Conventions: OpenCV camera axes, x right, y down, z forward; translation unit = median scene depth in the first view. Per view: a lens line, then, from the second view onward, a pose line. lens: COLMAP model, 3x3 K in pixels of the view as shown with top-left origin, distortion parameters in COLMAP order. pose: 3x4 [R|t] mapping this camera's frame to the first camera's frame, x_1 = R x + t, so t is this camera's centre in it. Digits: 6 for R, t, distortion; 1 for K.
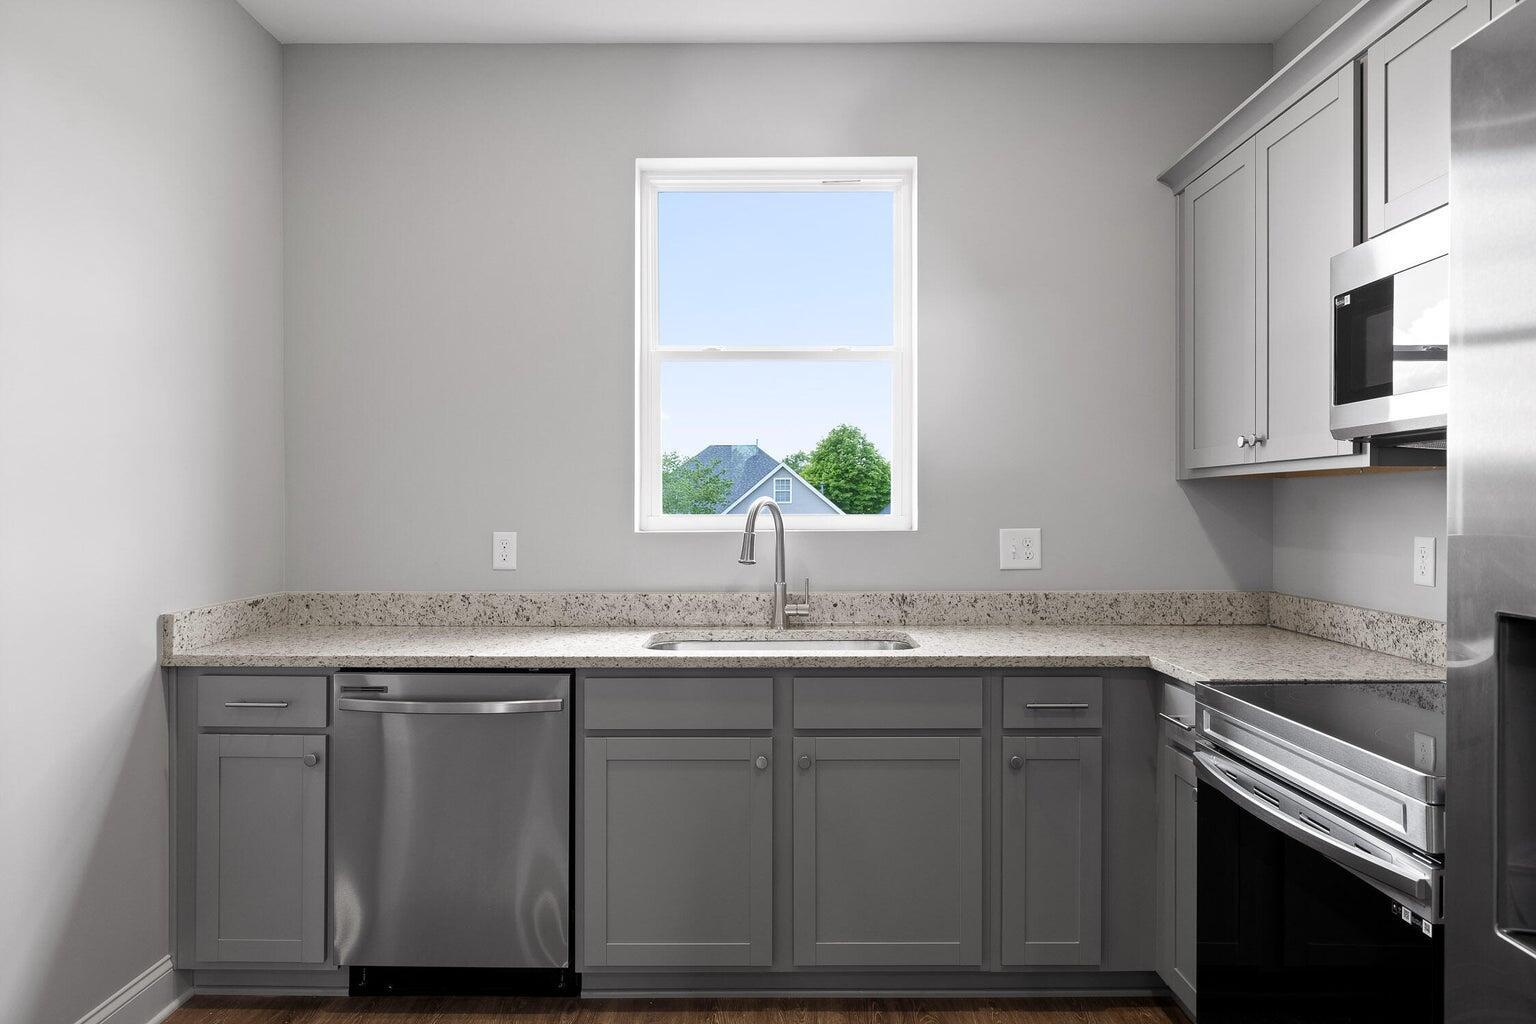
lens RADIAL K [[997.0, 0, 766.1], [0, 997.0, 509.8], [0, 0, 1]] dist [0.000868, 0.004011]
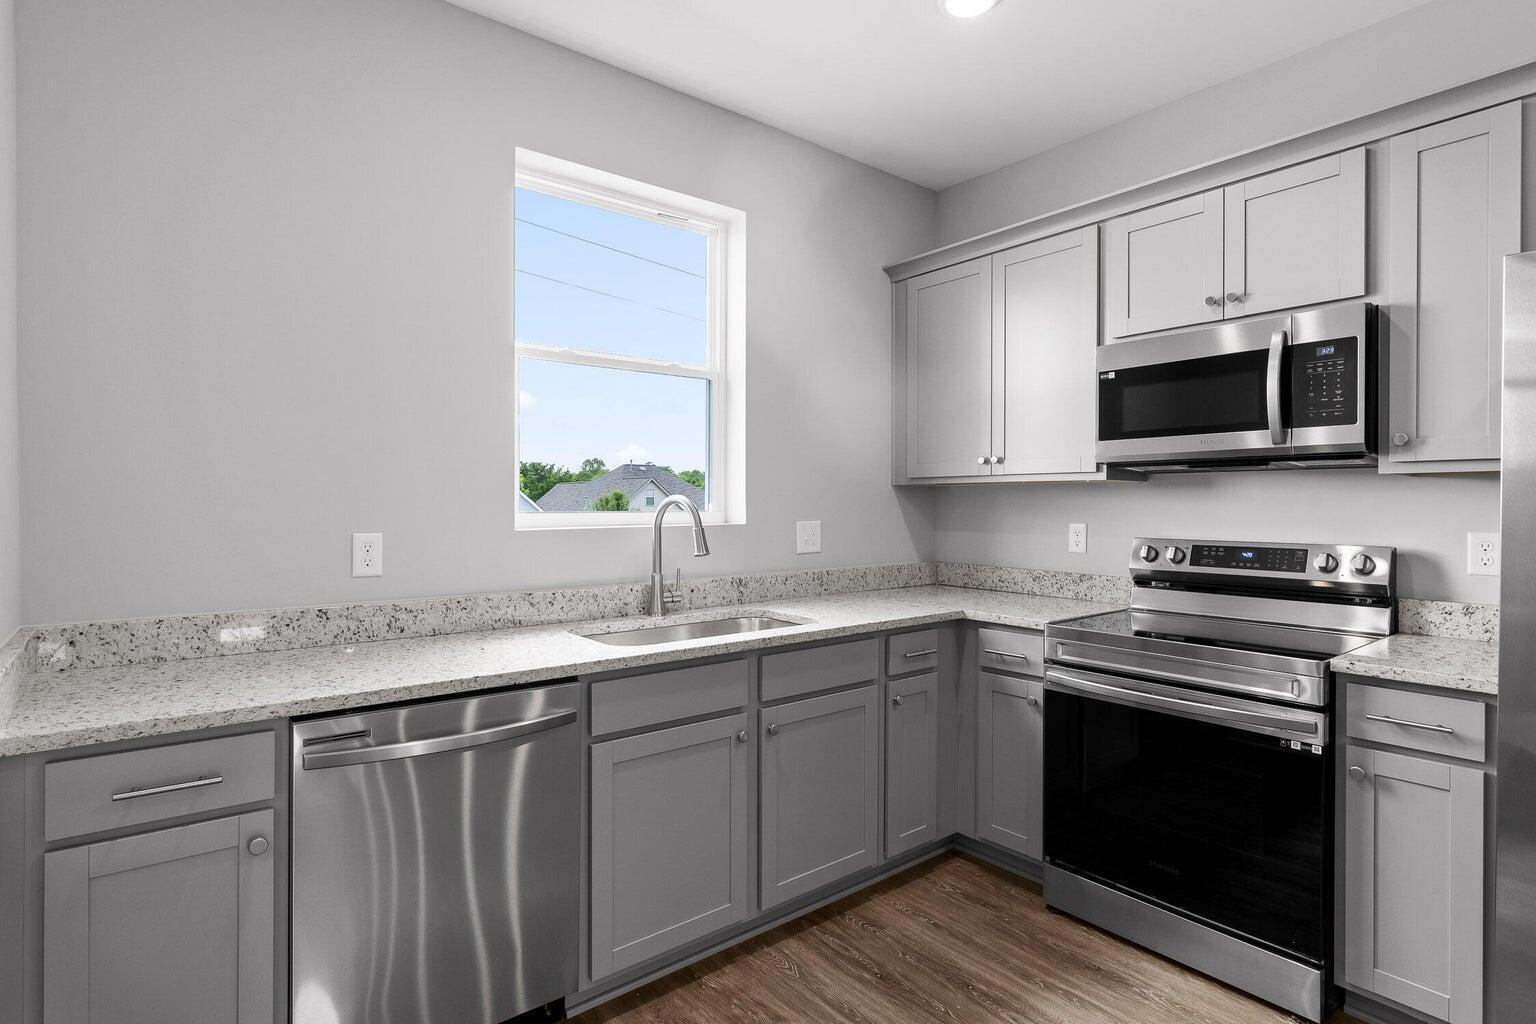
lens RADIAL K [[790.3, 0, 769.5], [0, 790.3, 508.8], [0, 0, 1]] dist [0.003076, -0.001076]
pose [[0.775461, -0.003658, 0.631385, -0.431176], [-0.000013, 0.999983, 0.005809, -0.003072], [-0.631395, -0.004513, 0.775448, 0.246286]]
